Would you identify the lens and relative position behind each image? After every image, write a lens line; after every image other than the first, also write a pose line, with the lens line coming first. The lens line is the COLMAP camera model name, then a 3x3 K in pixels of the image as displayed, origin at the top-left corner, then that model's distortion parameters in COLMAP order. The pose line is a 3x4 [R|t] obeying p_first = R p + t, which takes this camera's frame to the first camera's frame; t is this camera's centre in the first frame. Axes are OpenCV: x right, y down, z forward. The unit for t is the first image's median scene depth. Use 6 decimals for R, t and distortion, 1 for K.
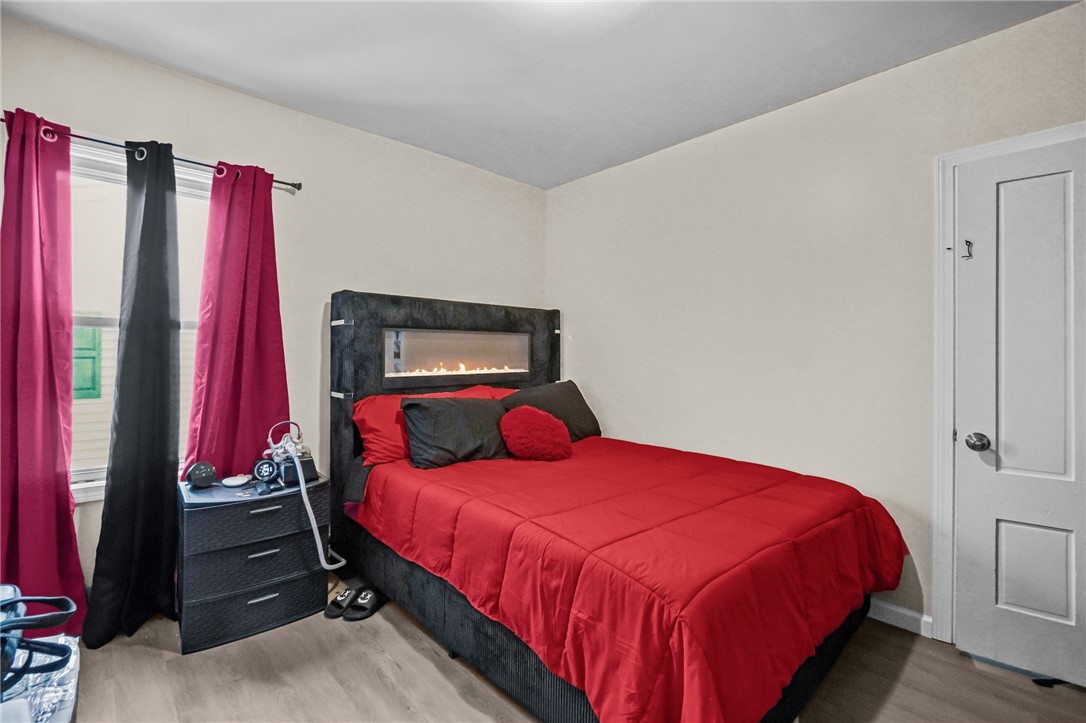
lens RADIAL K [[482.0, 0, 539.8], [0, 482.0, 359.5], [0, 0, 1]] dist [0.000874, 0.000181]
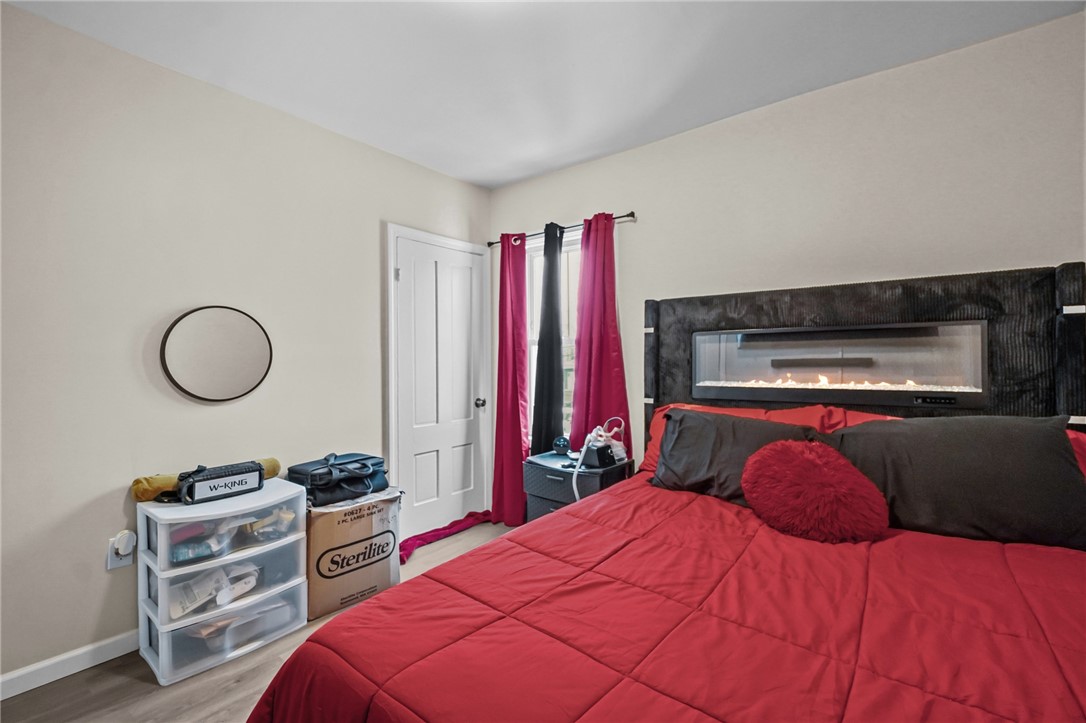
lens RADIAL K [[482.0, 0, 539.8], [0, 482.0, 359.5], [0, 0, 1]] dist [0.000874, 0.000181]
pose [[0.171685, -0.006077, -0.985133, 0.558284], [-0.006799, 0.999950, -0.007354, -0.004851], [0.985128, 0.007961, 0.171635, 0.559656]]
